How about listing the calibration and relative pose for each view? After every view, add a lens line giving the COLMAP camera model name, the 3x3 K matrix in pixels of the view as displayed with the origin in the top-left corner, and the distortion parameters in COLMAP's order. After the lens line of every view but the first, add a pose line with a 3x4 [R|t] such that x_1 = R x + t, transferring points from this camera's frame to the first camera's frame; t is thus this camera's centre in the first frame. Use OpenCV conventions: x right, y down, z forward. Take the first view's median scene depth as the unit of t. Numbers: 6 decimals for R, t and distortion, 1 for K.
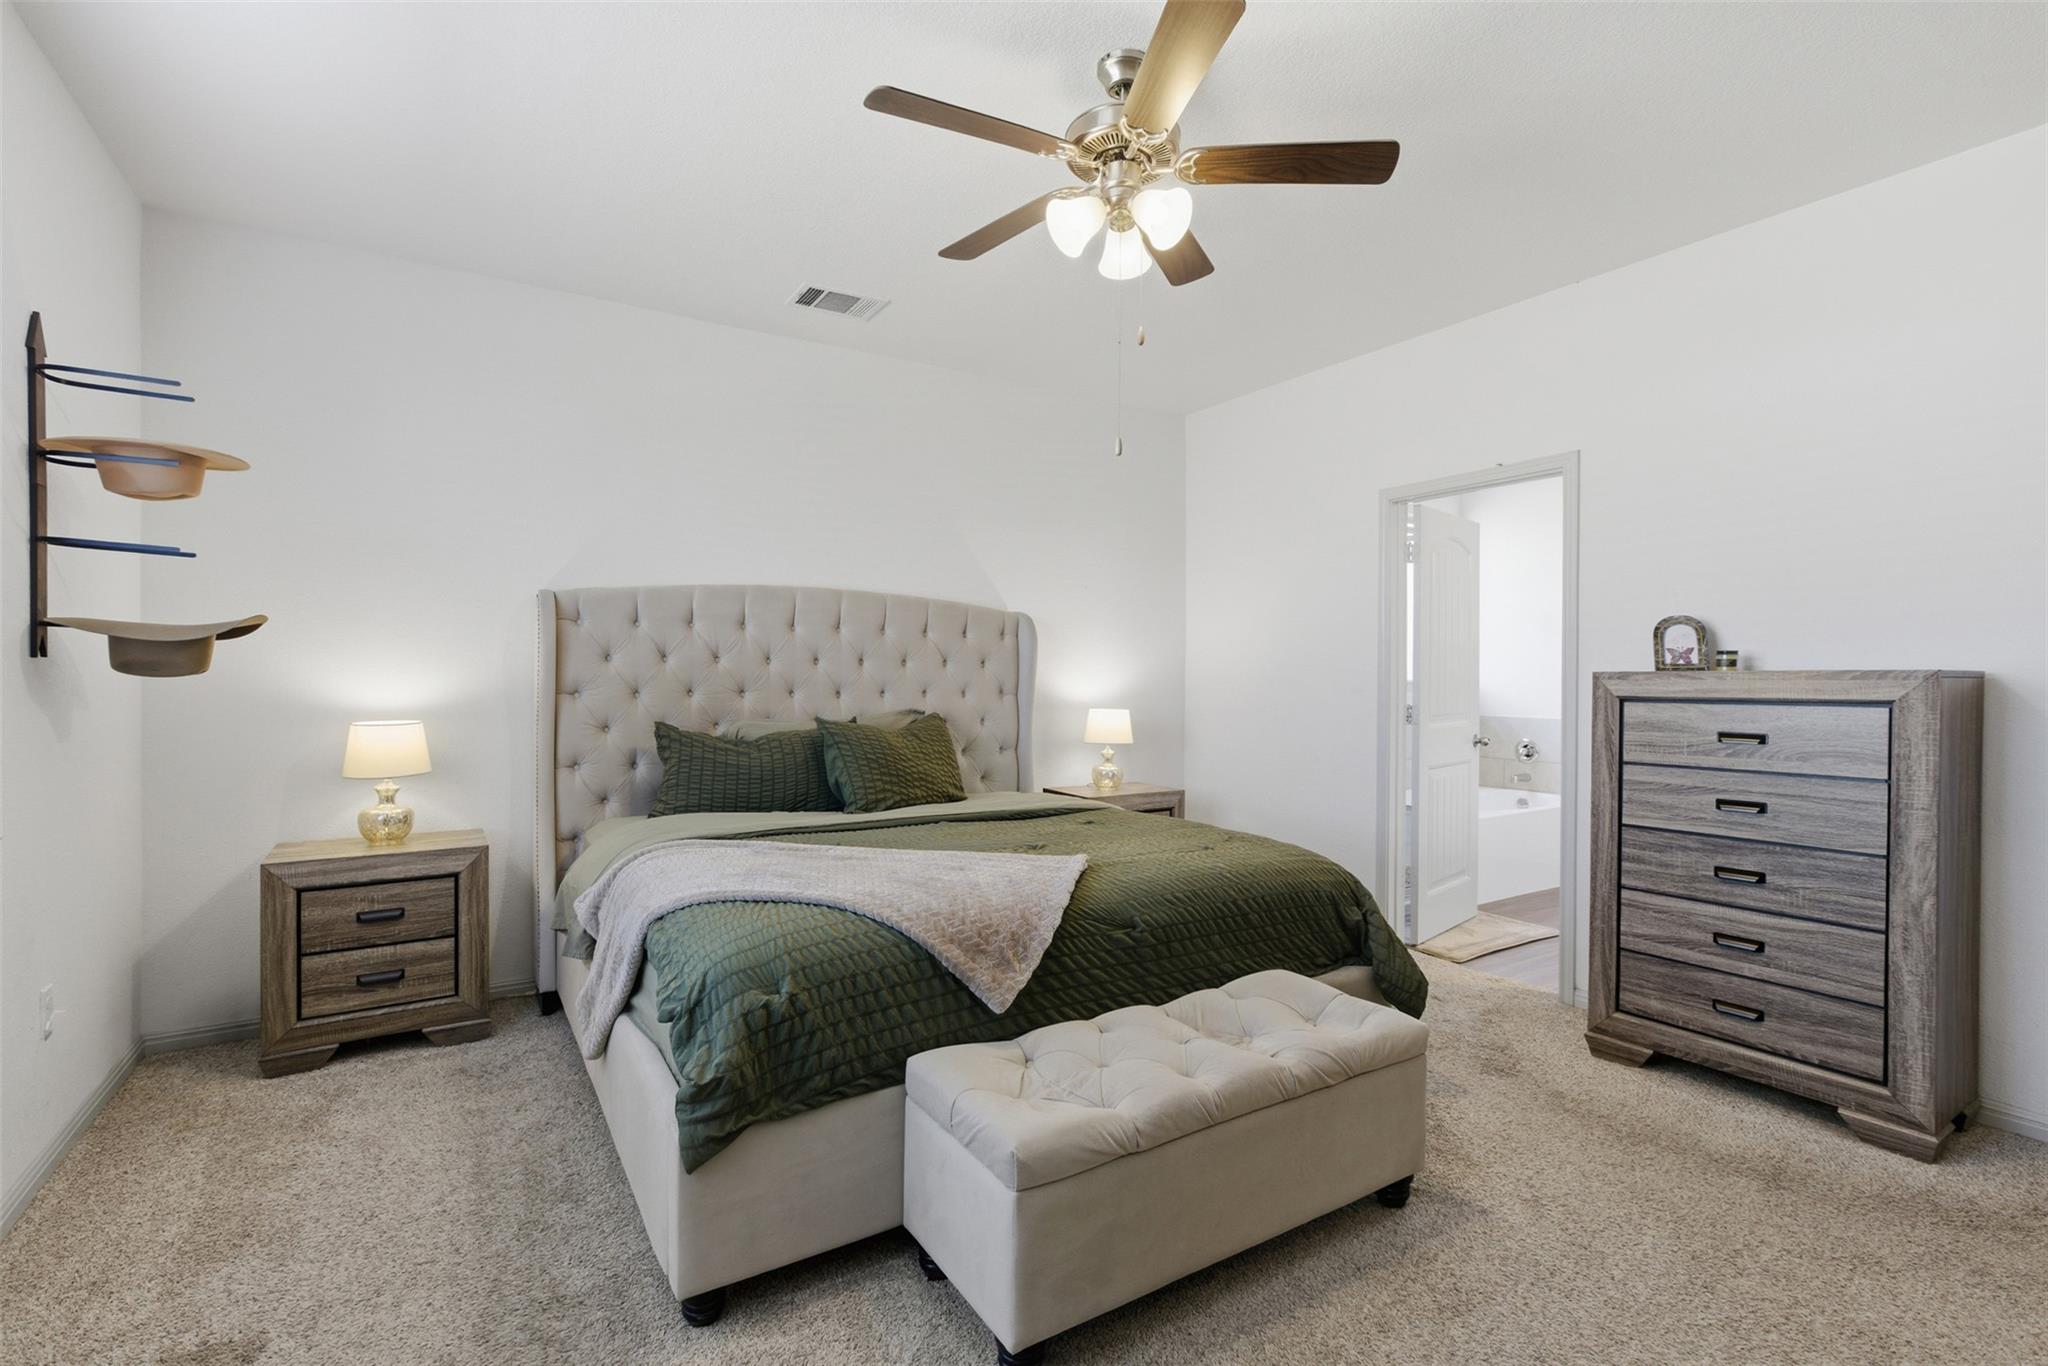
lens RADIAL K [[937.5, 0, 1027.8], [0, 937.5, 680.1], [0, 0, 1]] dist [-0.002465, -0.000861]
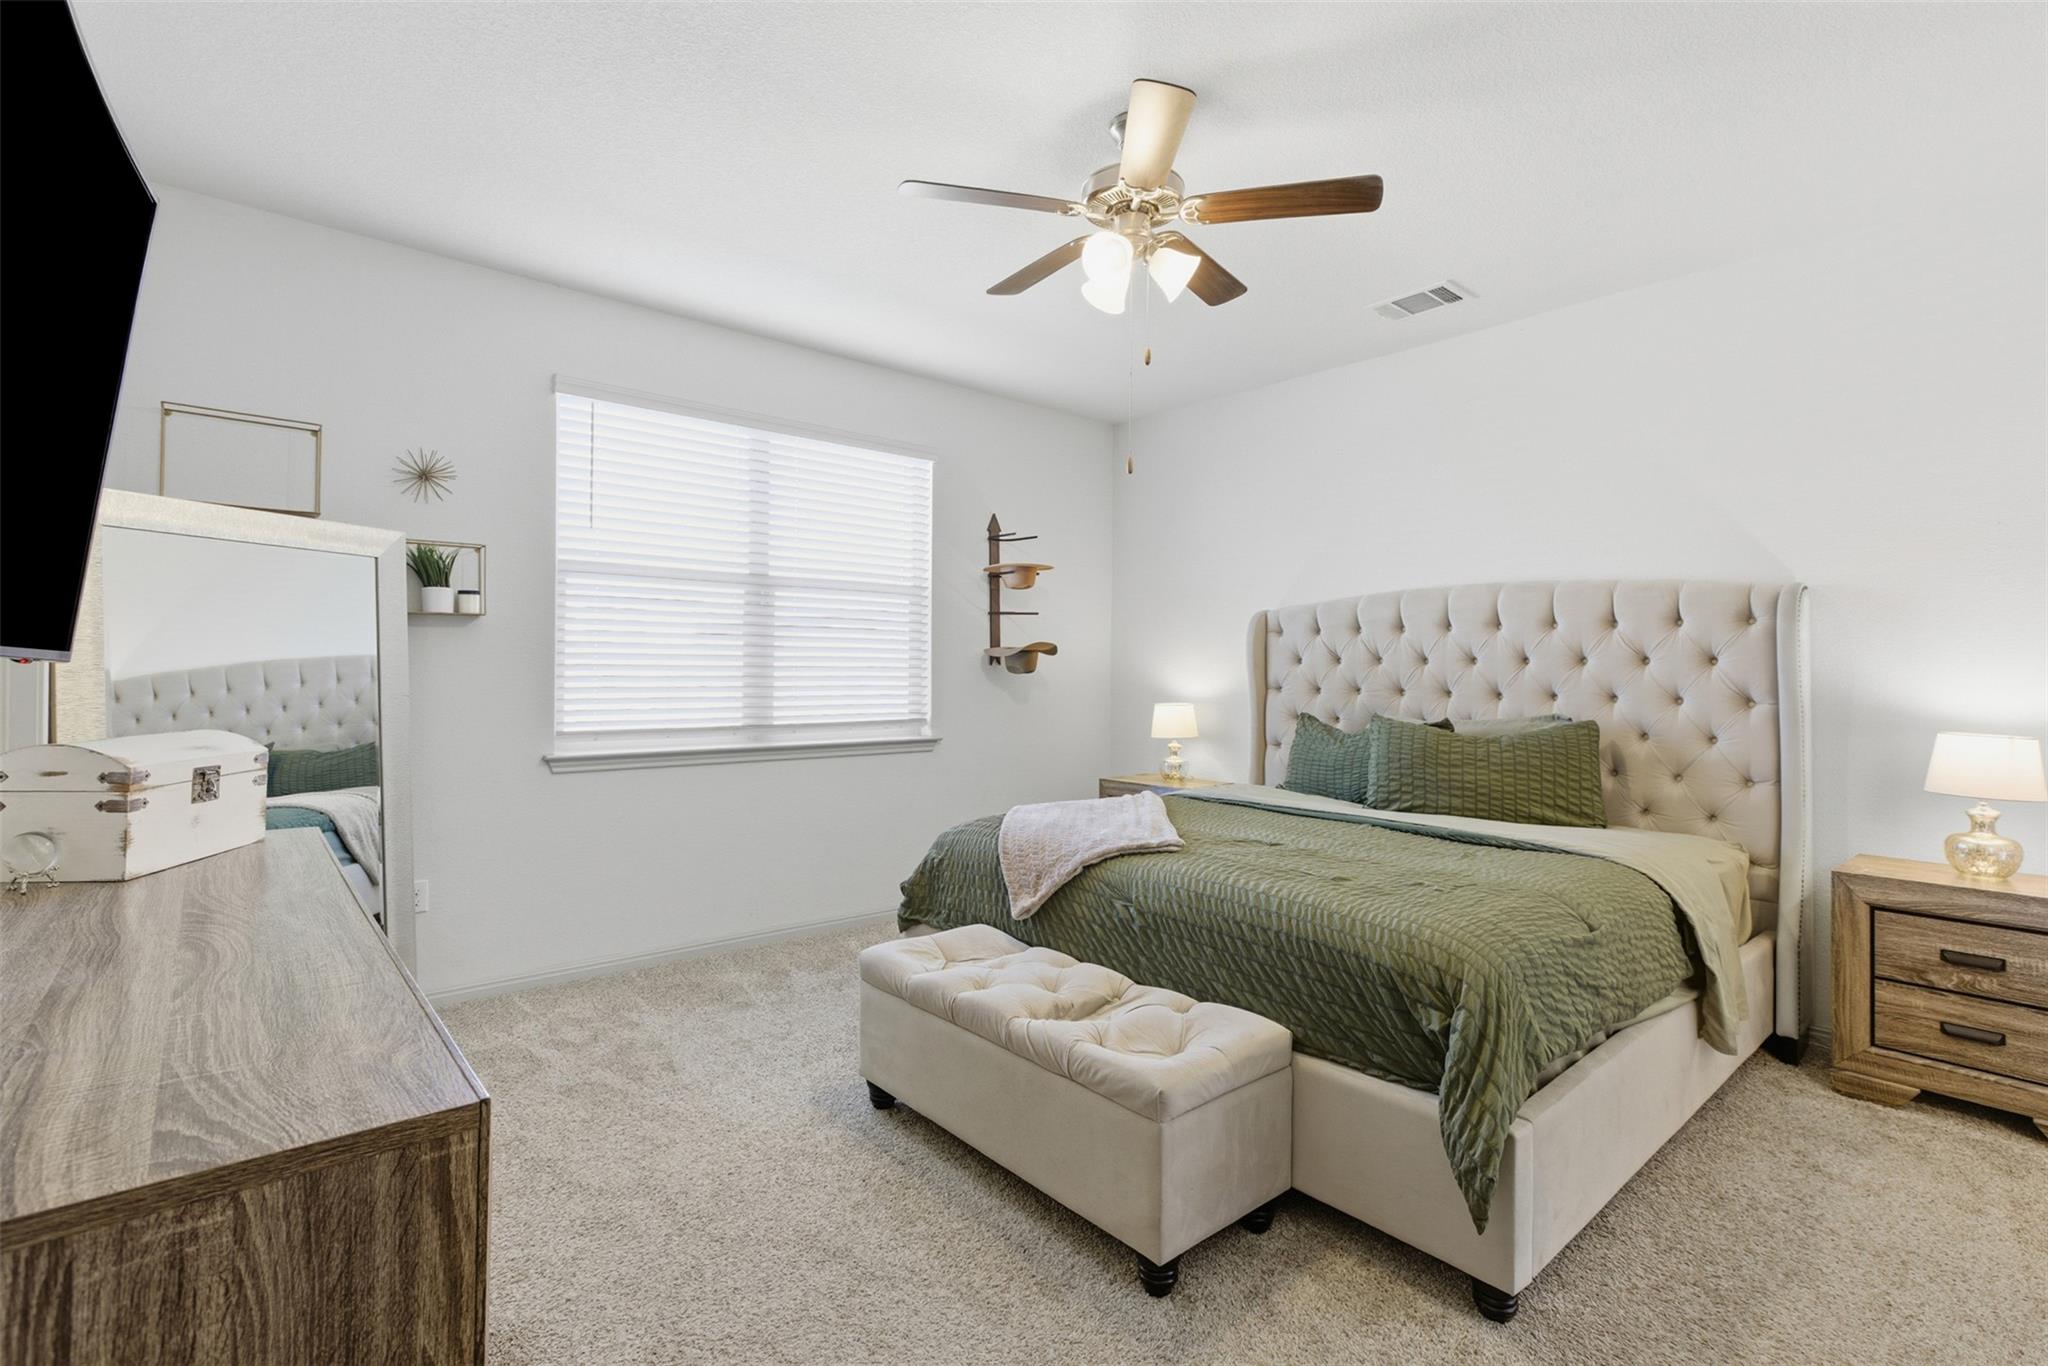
lens RADIAL K [[937.5, 0, 1027.5], [0, 937.5, 674.7], [0, 0, 1]] dist [-0.002465, -0.000861]
pose [[0.154118, 0.000791, -0.988052, 0.756014], [-0.010818, 0.999941, -0.000886, -0.000608], [0.987993, 0.010825, 0.154118, 0.457398]]
